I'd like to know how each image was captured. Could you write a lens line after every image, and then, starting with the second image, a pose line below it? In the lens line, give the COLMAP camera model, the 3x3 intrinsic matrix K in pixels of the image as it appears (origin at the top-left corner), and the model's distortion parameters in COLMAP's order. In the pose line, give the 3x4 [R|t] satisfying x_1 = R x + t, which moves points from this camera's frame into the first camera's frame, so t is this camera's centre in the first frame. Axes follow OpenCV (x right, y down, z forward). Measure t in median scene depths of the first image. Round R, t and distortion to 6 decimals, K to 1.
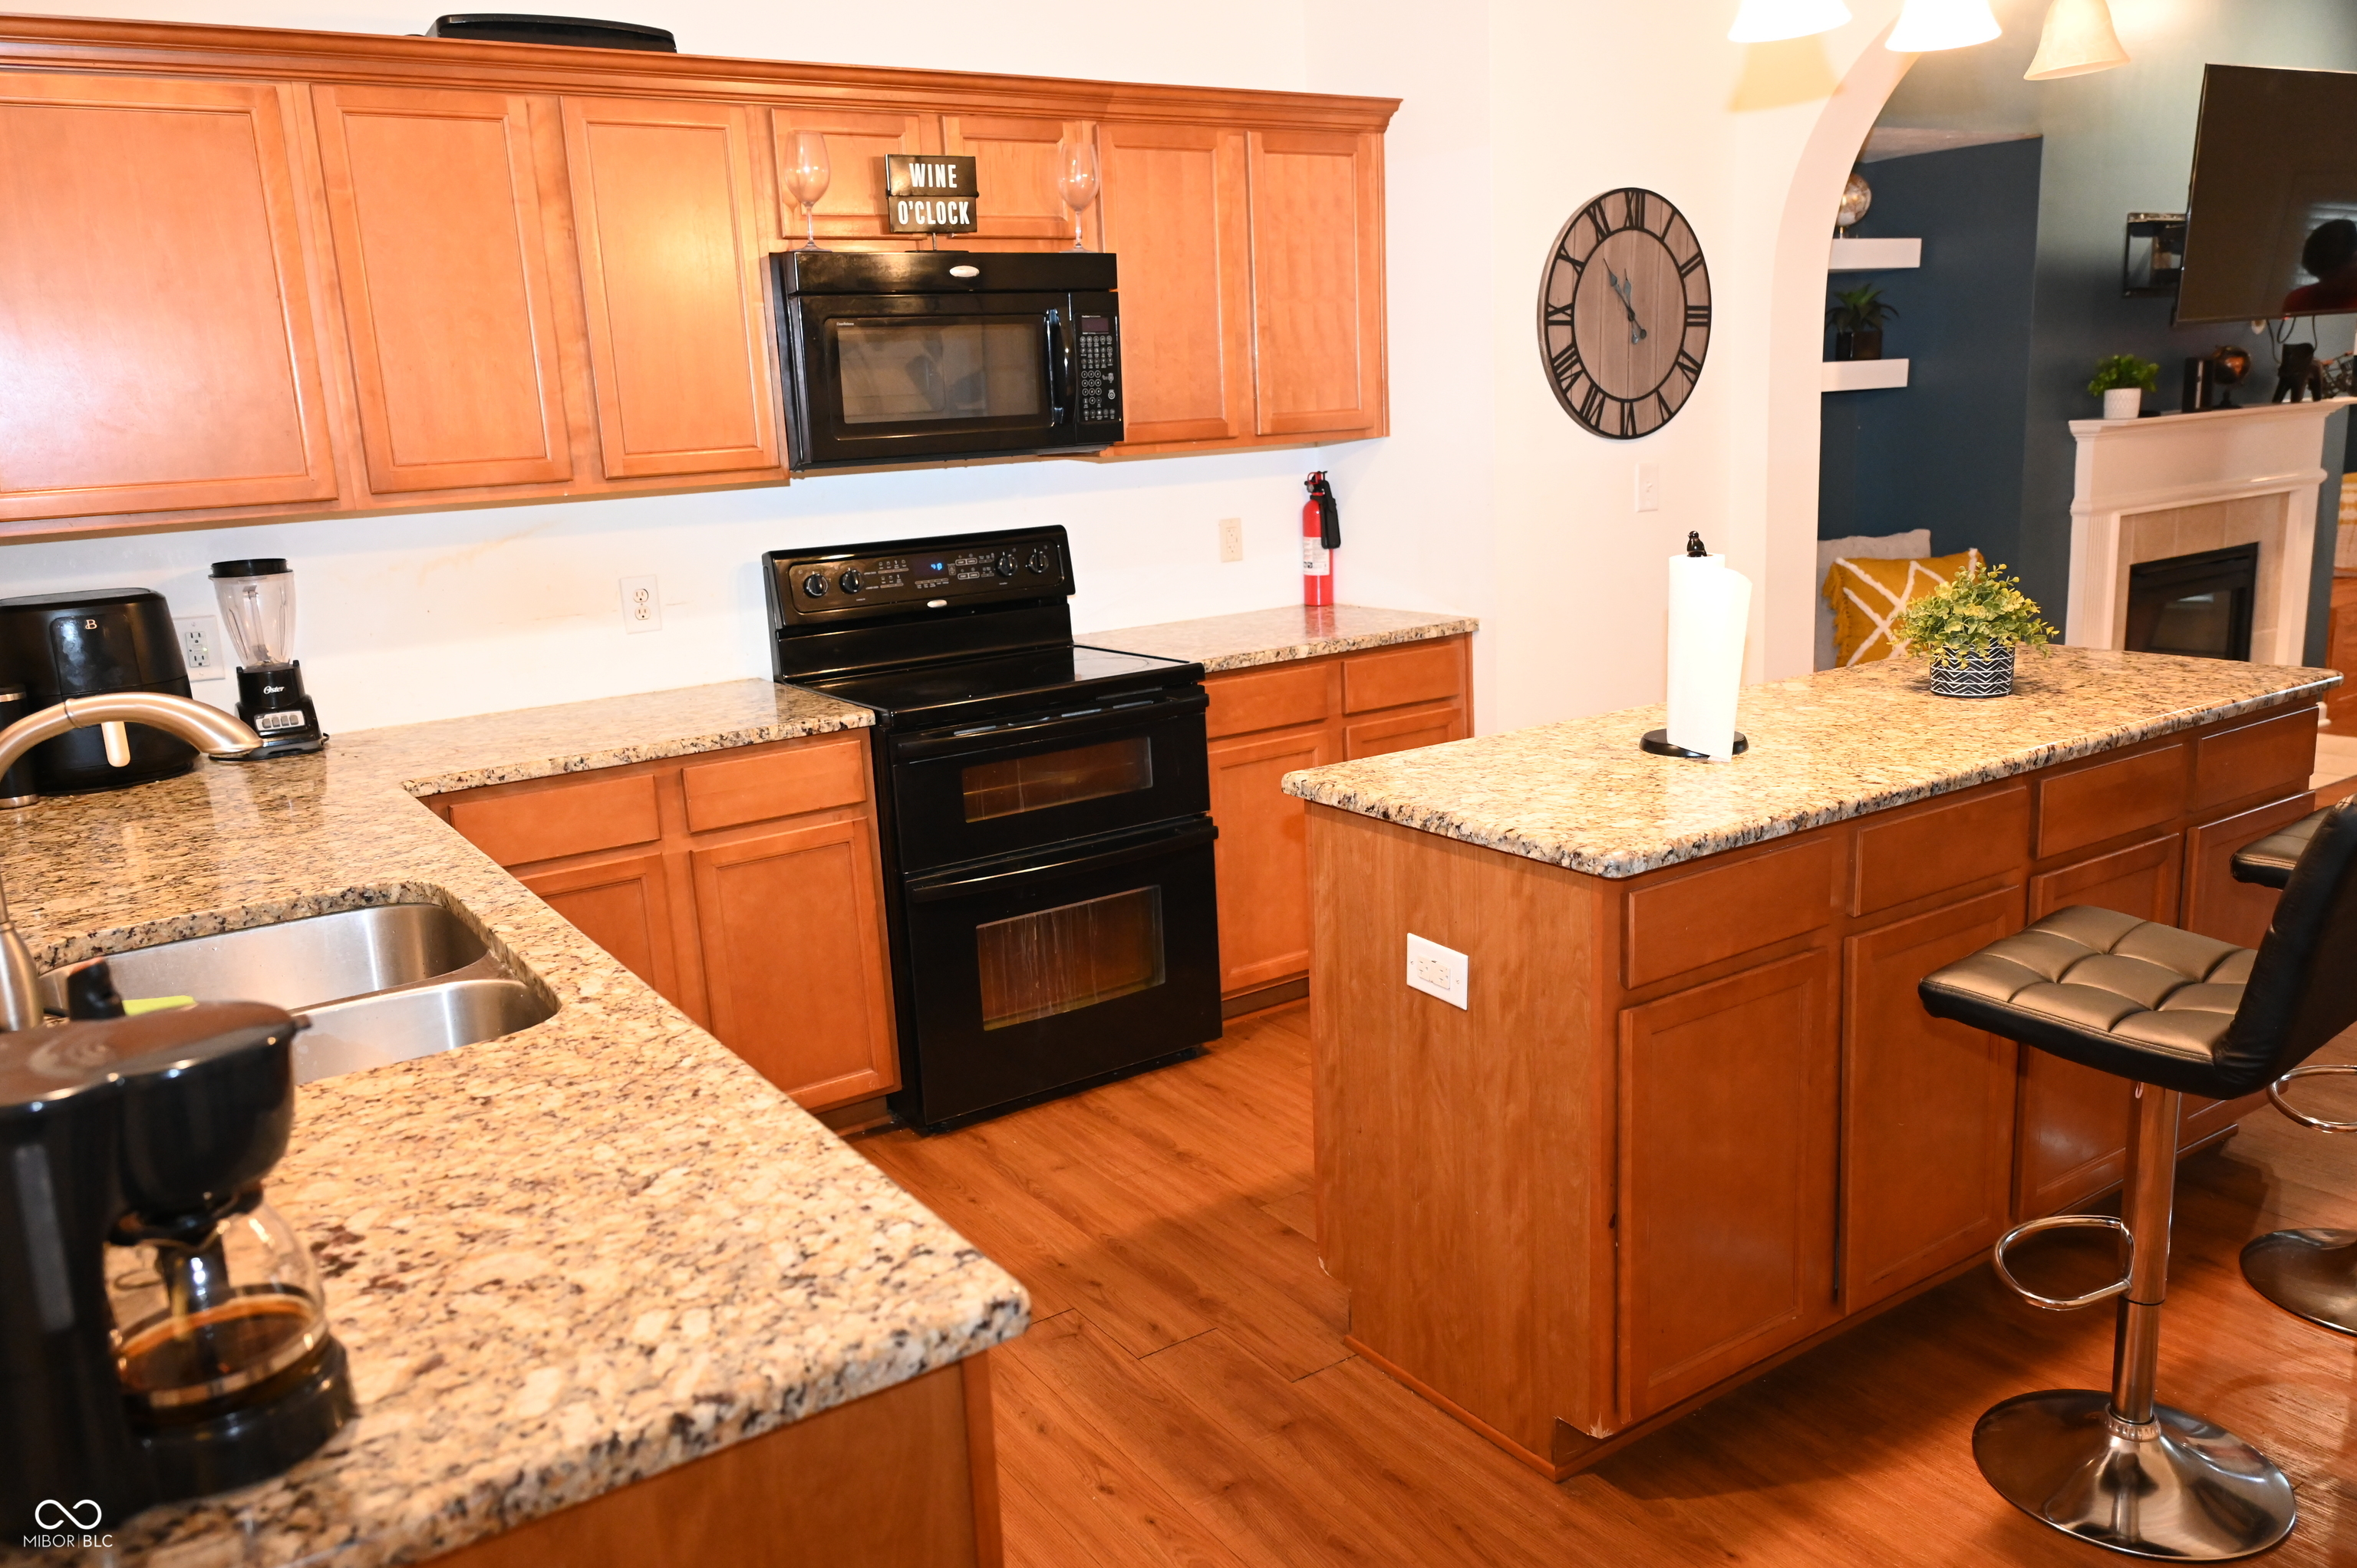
lens RADIAL K [[1735.5, 0, 1178.5], [0, 1735.5, 784.0], [0, 0, 1]] dist [0.007491, 0.003607]
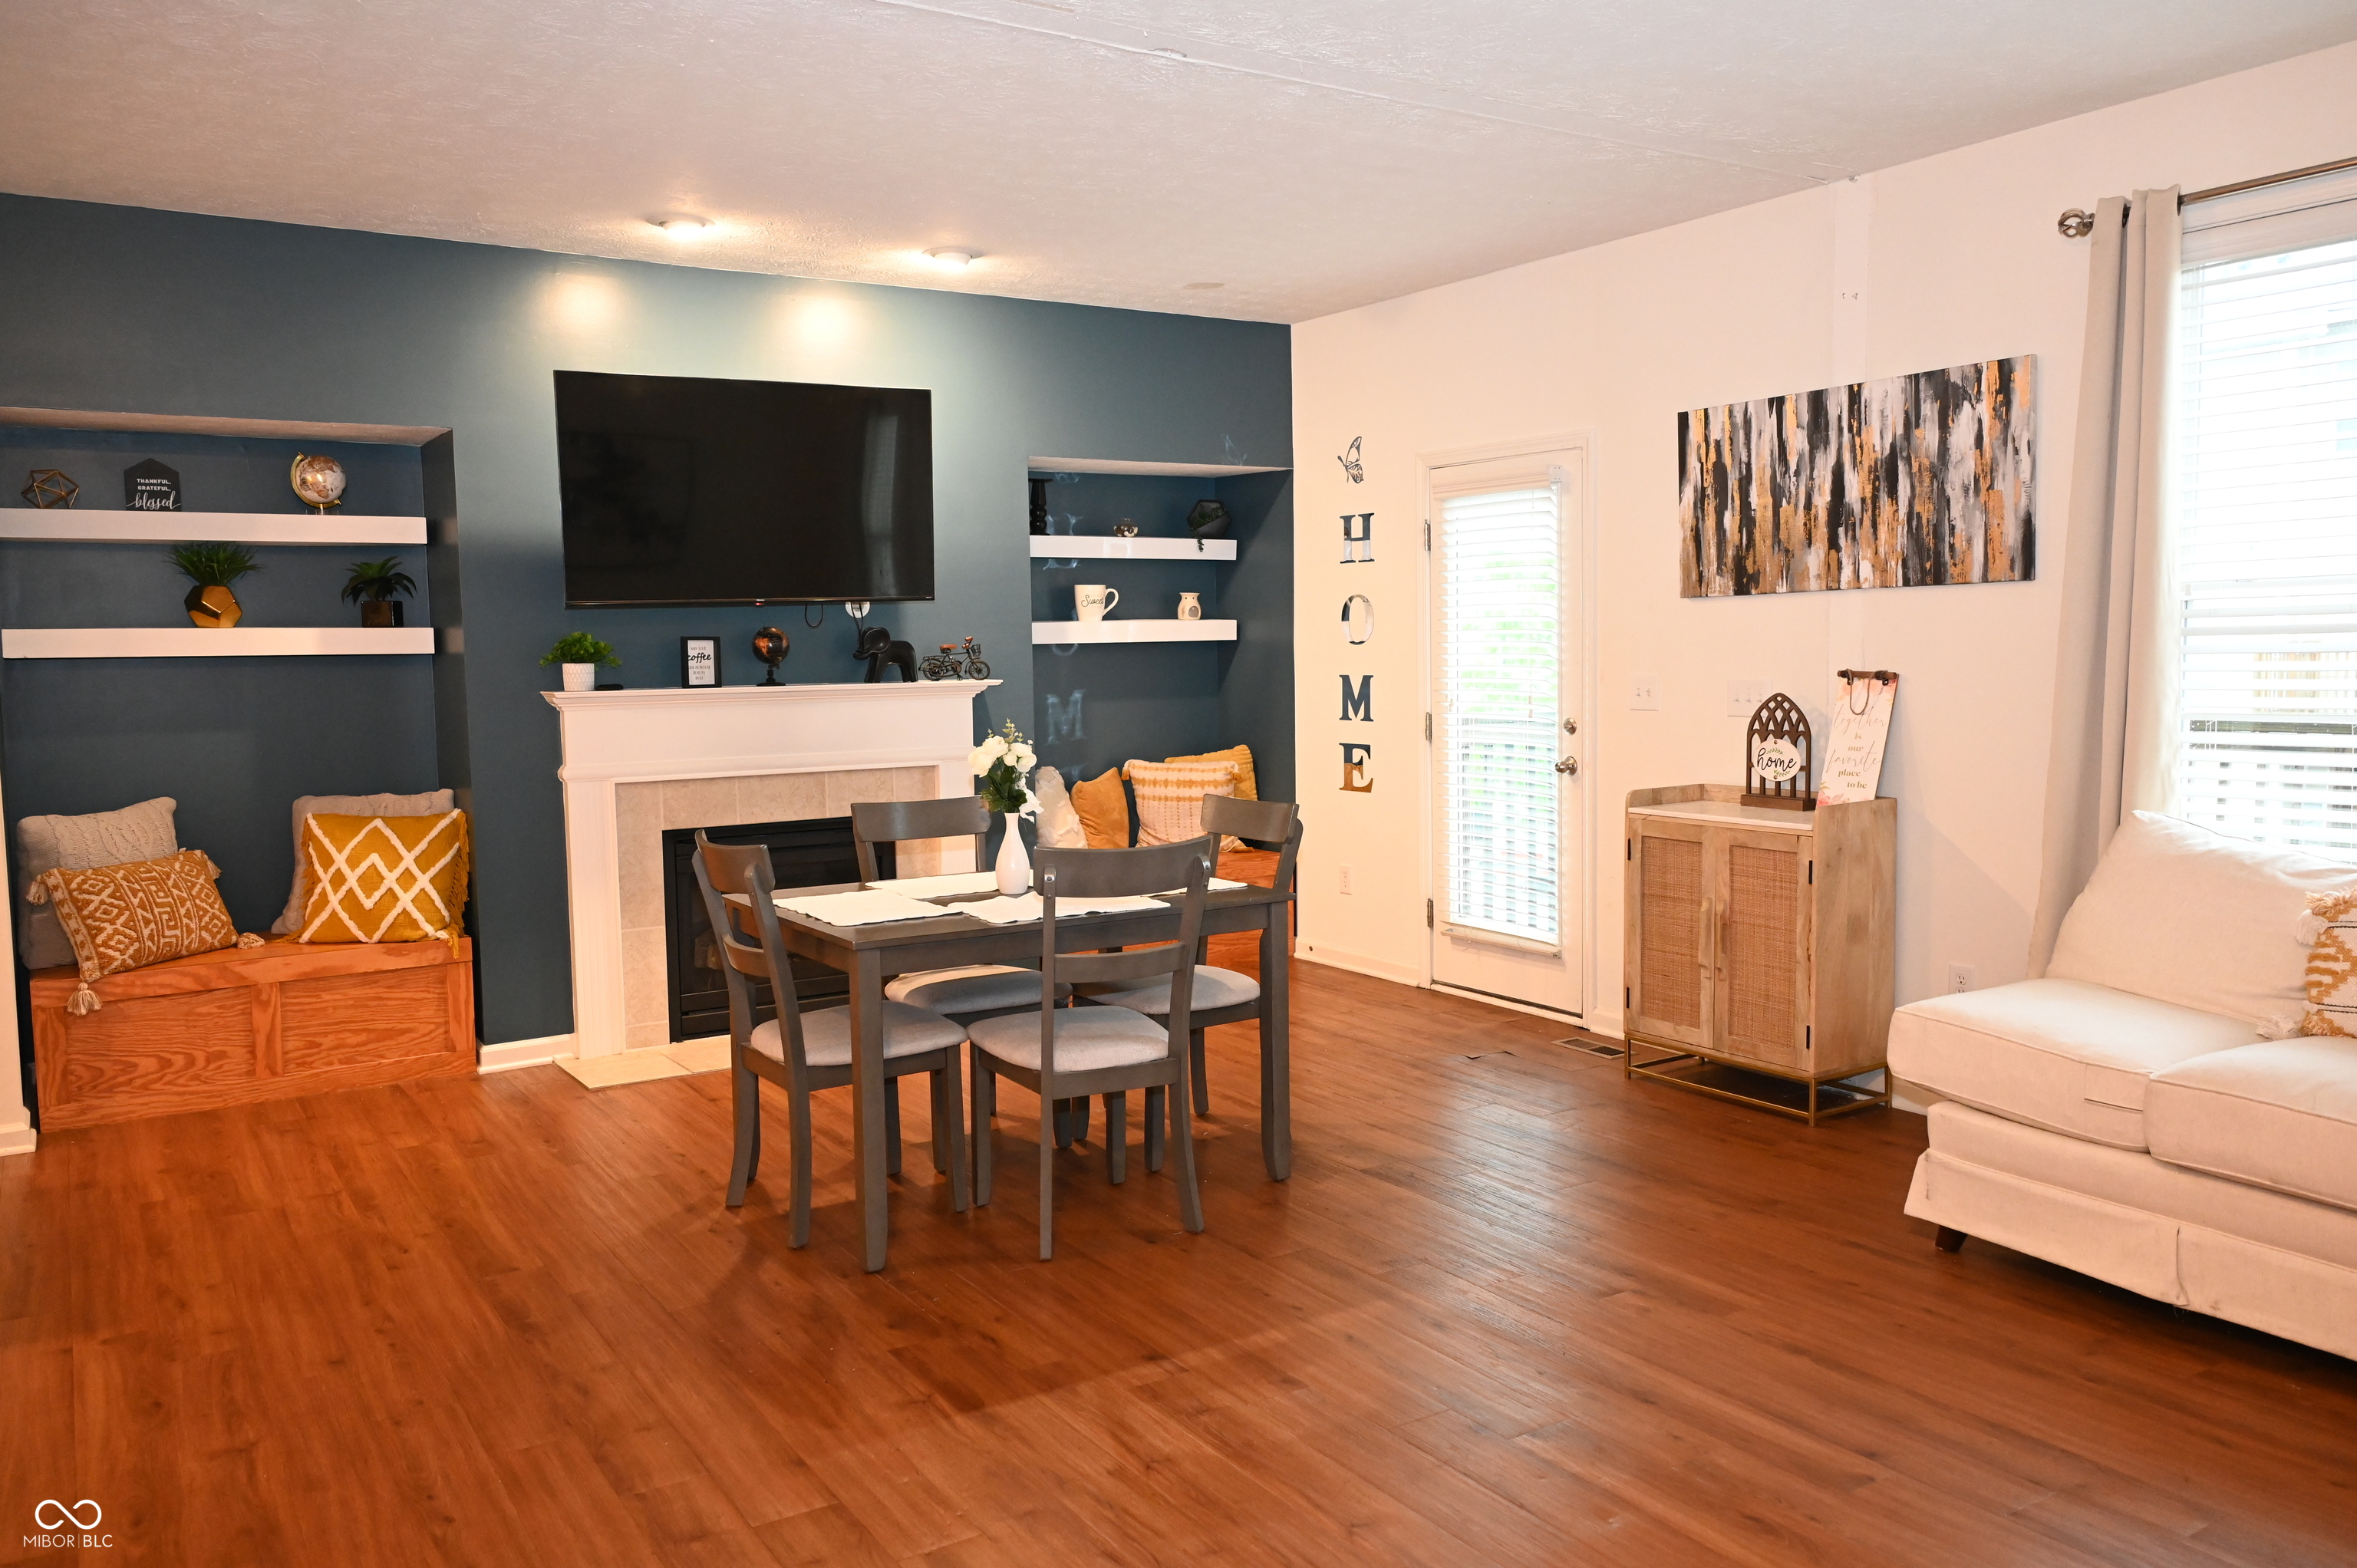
lens RADIAL K [[1768.2, 0, 1179.1], [0, 1768.2, 800.7], [0, 0, 1]] dist [0.000901, -0.001142]
pose [[0.999384, 0.034561, -0.006129, 1.260026], [-0.035062, 0.991085, -0.128534, -0.028877], [0.001632, 0.128670, 0.991686, -0.056962]]
